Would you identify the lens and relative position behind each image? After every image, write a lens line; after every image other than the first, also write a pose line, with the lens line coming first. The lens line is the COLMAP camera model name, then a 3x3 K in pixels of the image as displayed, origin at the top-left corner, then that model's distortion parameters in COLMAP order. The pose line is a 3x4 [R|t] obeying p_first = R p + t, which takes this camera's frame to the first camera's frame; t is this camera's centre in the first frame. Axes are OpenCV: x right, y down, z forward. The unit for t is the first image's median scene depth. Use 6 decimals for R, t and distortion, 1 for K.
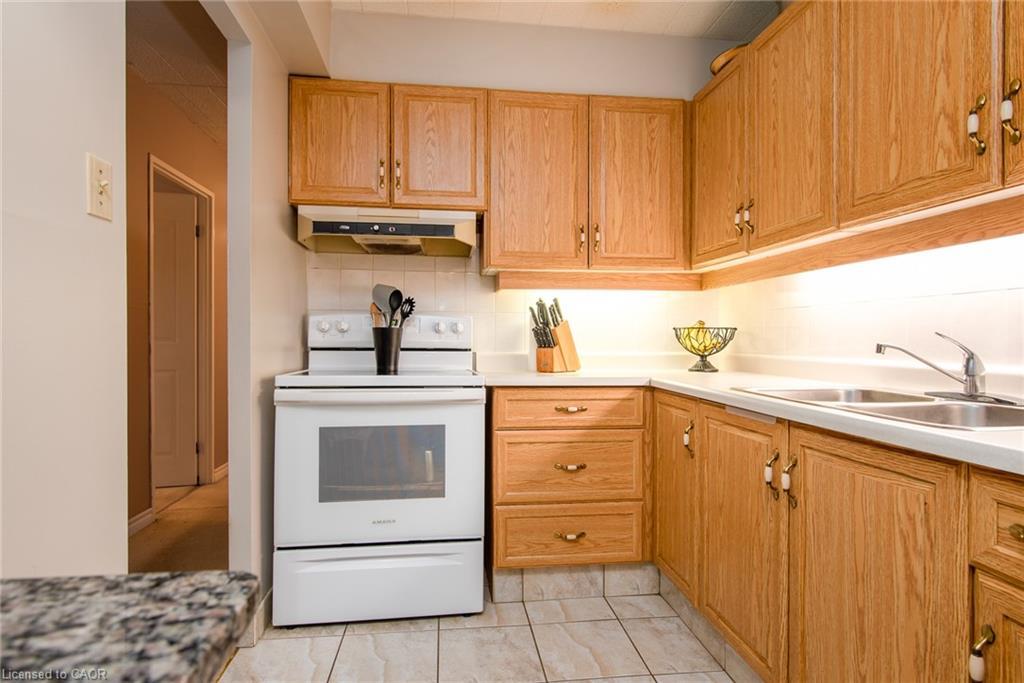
lens RADIAL K [[539.1, 0, 512.0], [0, 539.1, 341.5], [0, 0, 1]] dist [-0.001346, 0.000620]
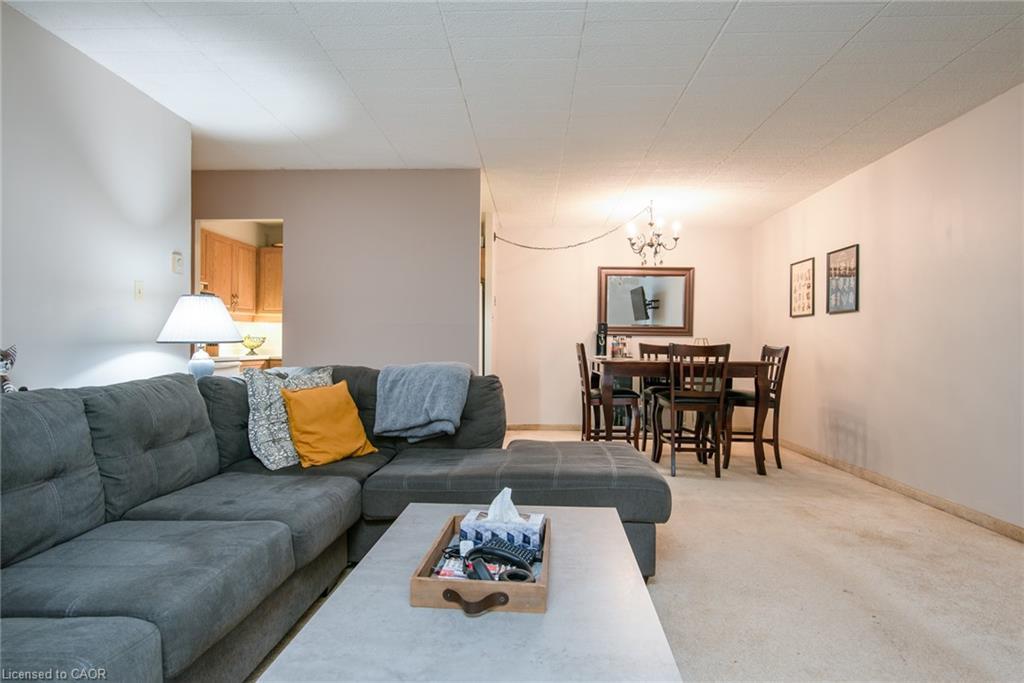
lens RADIAL K [[539.1, 0, 512.0], [0, 539.1, 341.5], [0, 0, 1]] dist [-0.001346, 0.000620]
pose [[0.188592, 0.000723, 0.982055, -2.551172], [-0.002389, 0.999997, -0.000277, -0.012303], [-0.982053, -0.002294, 0.188594, -0.860613]]
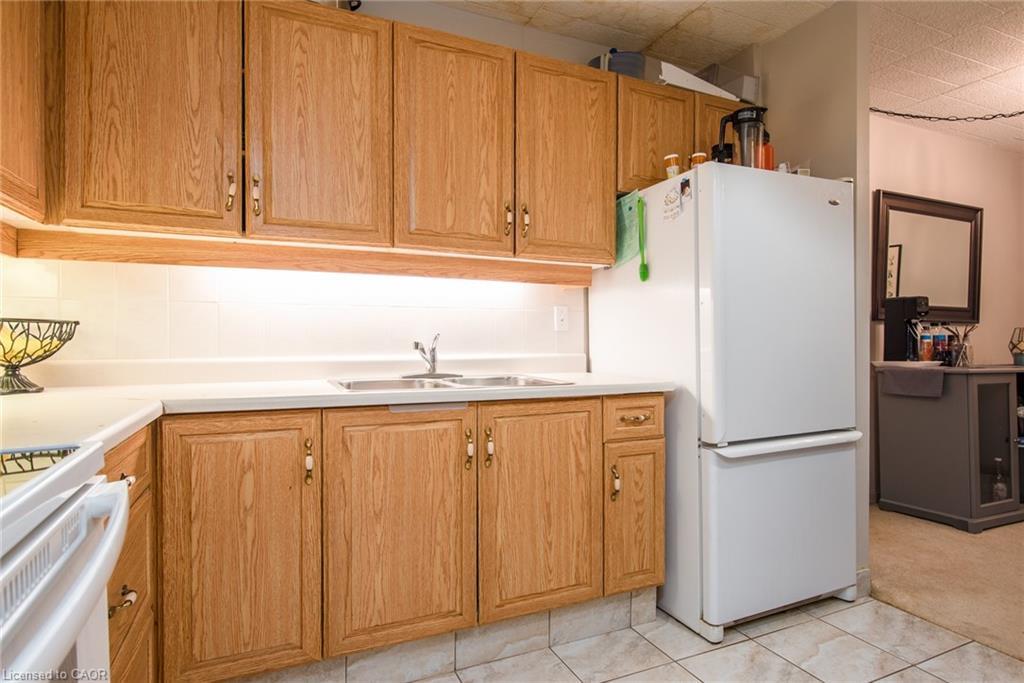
lens RADIAL K [[498.8, 0, 514.5], [0, 498.8, 345.1], [0, 0, 1]] dist [-0.002779, -0.000044]
pose [[-0.255712, -0.012974, 0.966666, -0.450209], [0.005138, 0.999878, 0.014779, -0.003484], [-0.966739, 0.008746, -0.255614, 0.849289]]
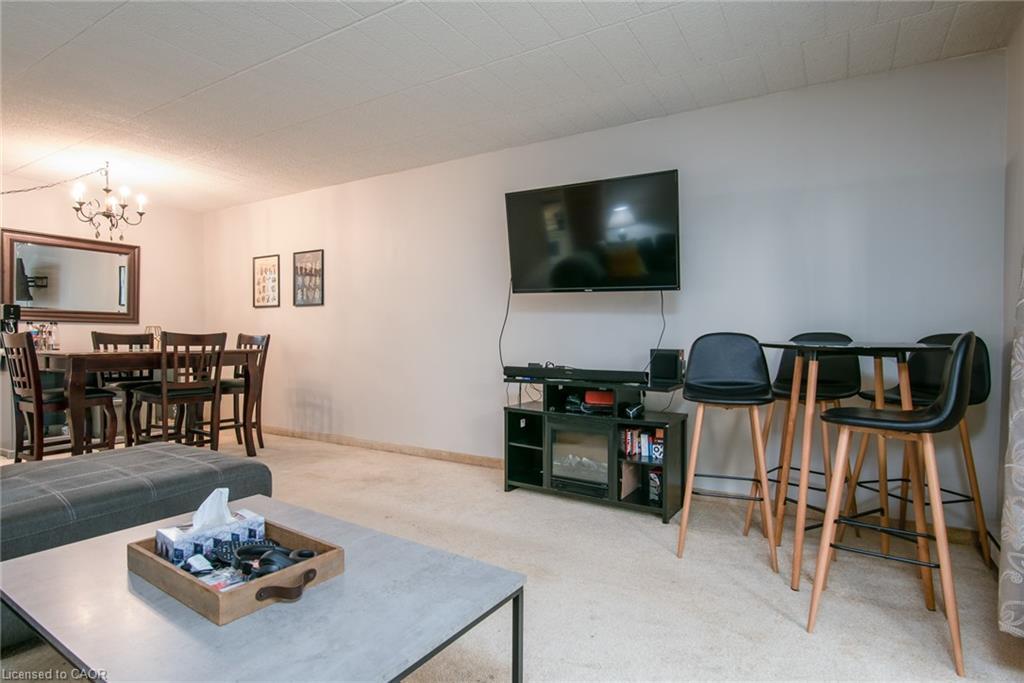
lens RADIAL K [[539.1, 0, 512.0], [0, 539.1, 341.5], [0, 0, 1]] dist [-0.001346, 0.000620]
pose [[-0.763943, -0.014682, 0.645116, -2.546809], [-0.005323, 0.999850, 0.016452, -0.011201], [-0.645262, 0.009134, -0.763907, -0.413286]]
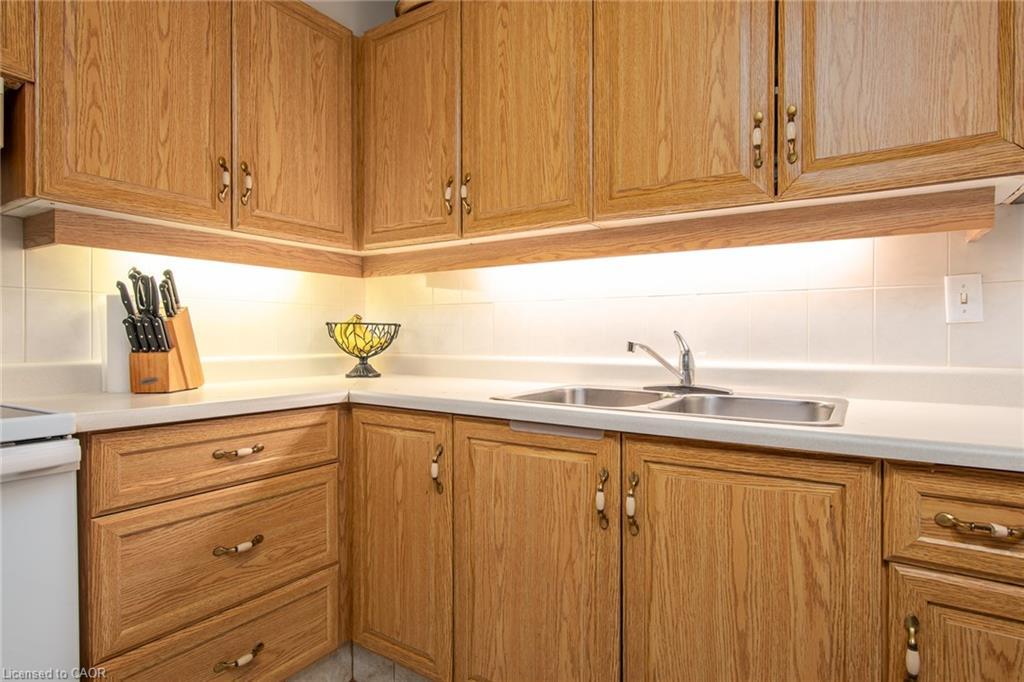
lens RADIAL K [[549.1, 0, 519.4], [0, 549.1, 342.0], [0, 0, 1]] dist [-0.001584, -0.001256]
pose [[0.650026, -0.008207, 0.759868, -0.173581], [0.004399, 0.999966, 0.007036, -0.002678], [-0.759900, -0.001231, 0.650039, 0.390912]]
